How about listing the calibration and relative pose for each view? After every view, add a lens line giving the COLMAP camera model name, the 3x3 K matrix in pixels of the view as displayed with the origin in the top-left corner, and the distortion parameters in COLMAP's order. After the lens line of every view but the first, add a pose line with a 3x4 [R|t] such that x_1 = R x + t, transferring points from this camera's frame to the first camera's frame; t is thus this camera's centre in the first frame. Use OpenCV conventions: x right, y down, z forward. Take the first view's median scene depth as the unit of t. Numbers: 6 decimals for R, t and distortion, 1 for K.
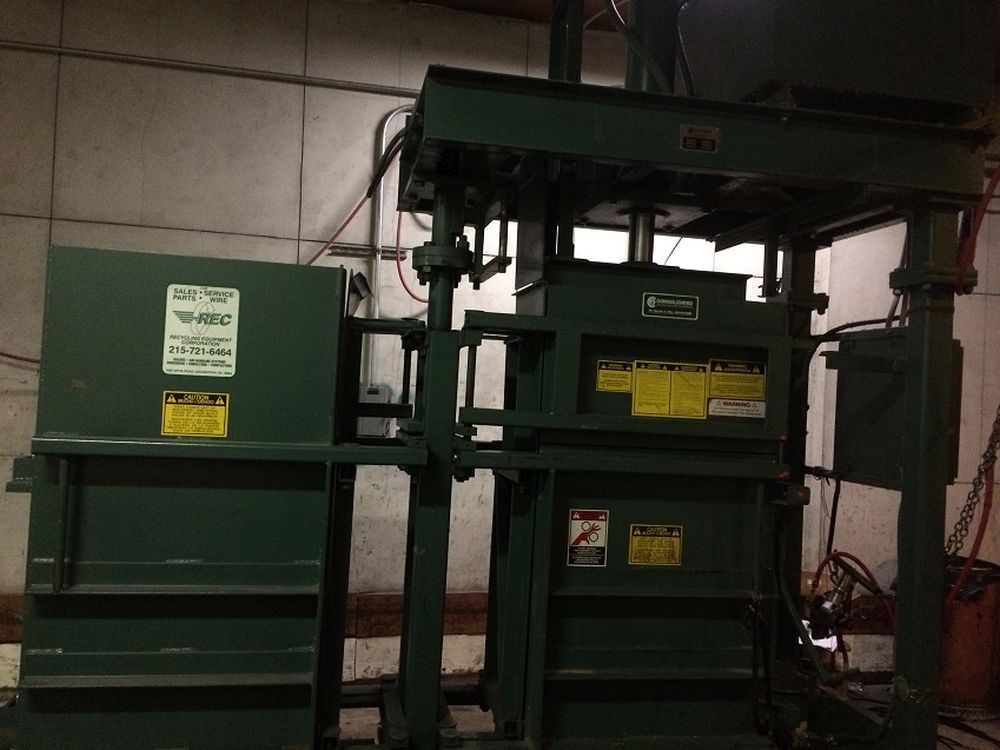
lens RADIAL K [[856.5, 0, 497.8], [0, 856.5, 370.5], [0, 0, 1]] dist [0.044463, -0.058022]
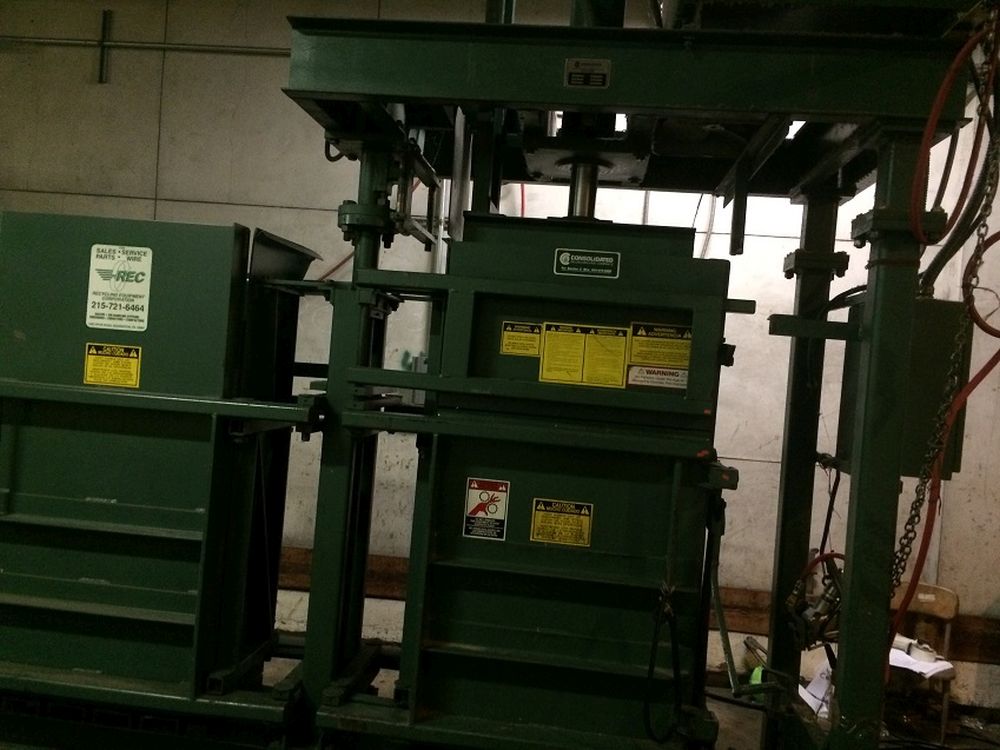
lens RADIAL K [[856.5, 0, 502.0], [0, 856.5, 372.7], [0, 0, 1]] dist [0.044463, -0.058022]
pose [[0.954929, 0.027106, -0.295596, 0.391609], [-0.021901, 0.999542, 0.020904, 0.024359], [0.296027, -0.013487, 0.955084, 0.101983]]
